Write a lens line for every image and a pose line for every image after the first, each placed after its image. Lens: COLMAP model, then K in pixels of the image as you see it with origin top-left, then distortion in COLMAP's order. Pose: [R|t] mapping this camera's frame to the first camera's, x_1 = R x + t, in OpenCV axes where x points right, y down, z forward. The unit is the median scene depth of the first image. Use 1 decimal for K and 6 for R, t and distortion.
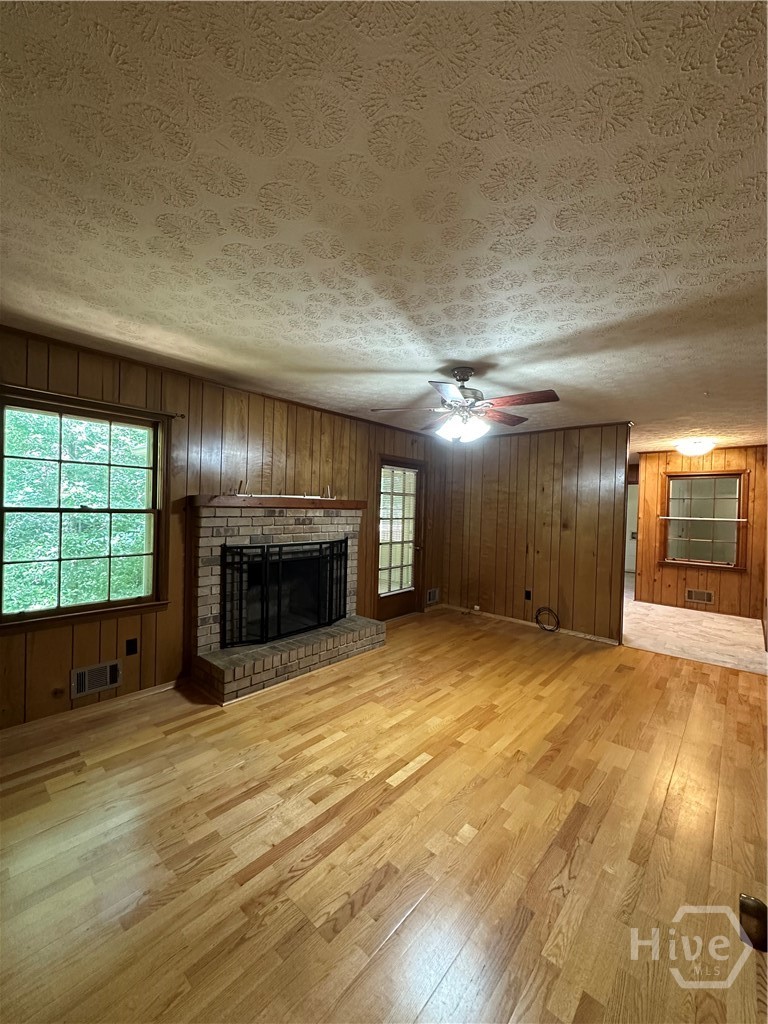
lens RADIAL K [[408.0, 0, 383.3], [0, 408.0, 511.8], [0, 0, 1]] dist [-0.005064, 0.001300]
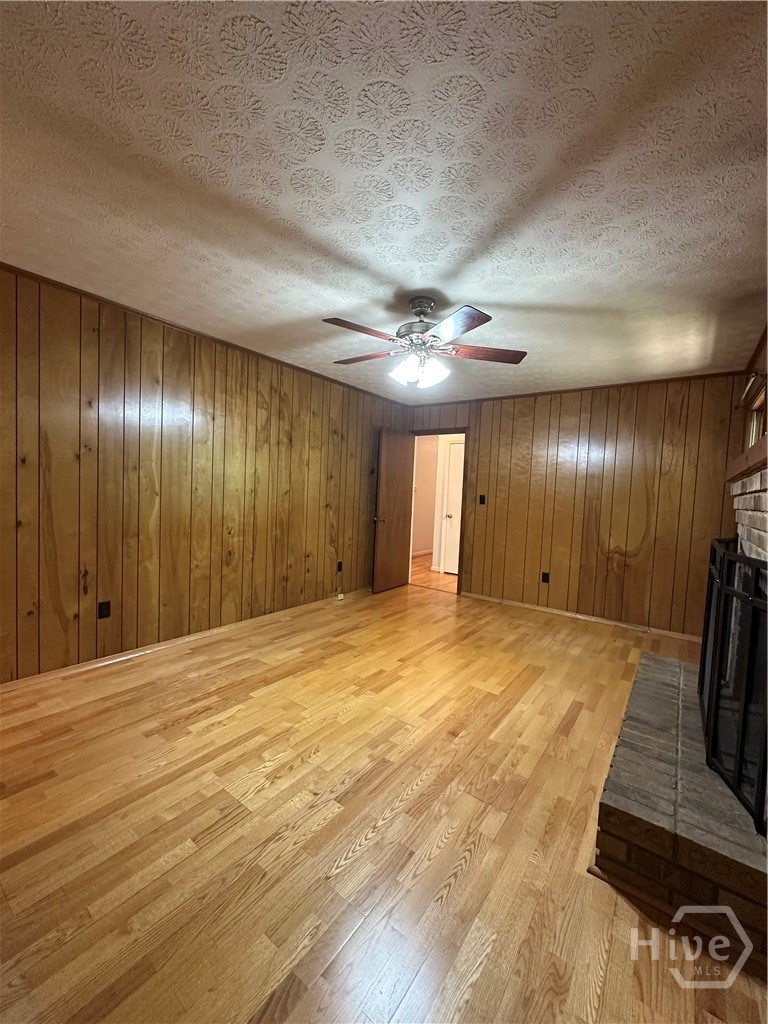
lens RADIAL K [[408.0, 0, 383.3], [0, 408.0, 511.8], [0, 0, 1]] dist [-0.005064, 0.001300]
pose [[-0.993897, -0.063259, -0.090369, 0.279064], [-0.068852, 0.995810, 0.060175, 0.039864], [0.086183, 0.066030, -0.994089, 1.612234]]
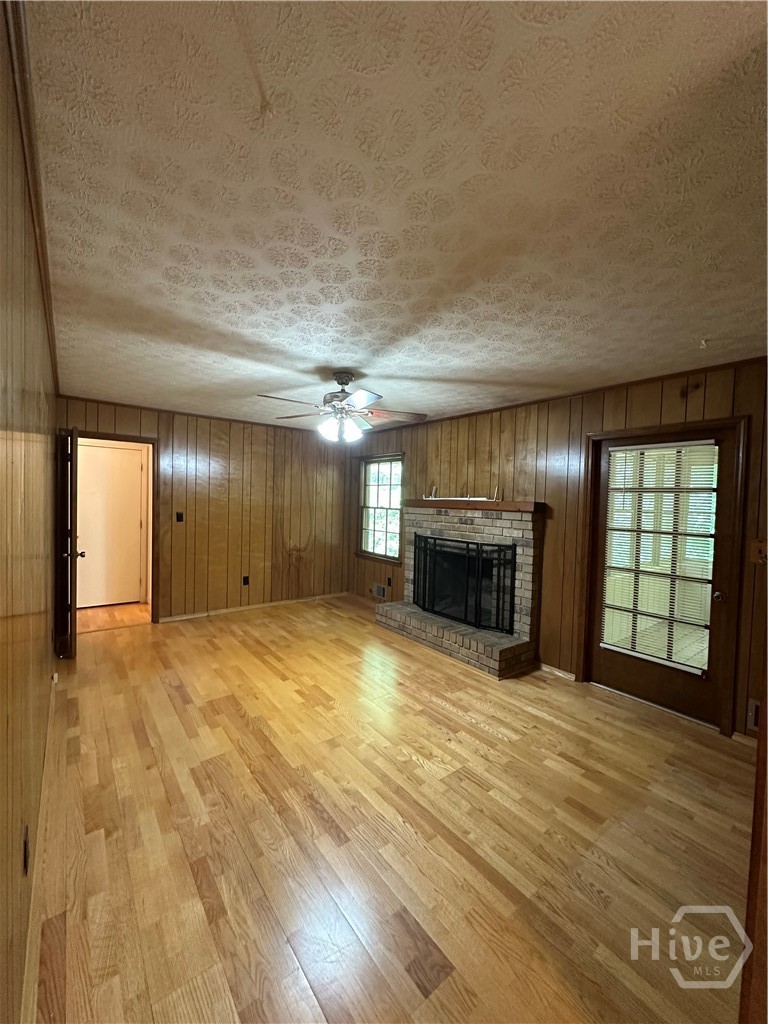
lens RADIAL K [[408.0, 0, 383.3], [0, 408.0, 511.8], [0, 0, 1]] dist [-0.005064, 0.001300]
pose [[-0.184849, 0.000142, -0.982767, 1.055918], [-0.043846, 0.999003, 0.008391, -0.001220], [0.981788, 0.044641, -0.184659, 1.132771]]
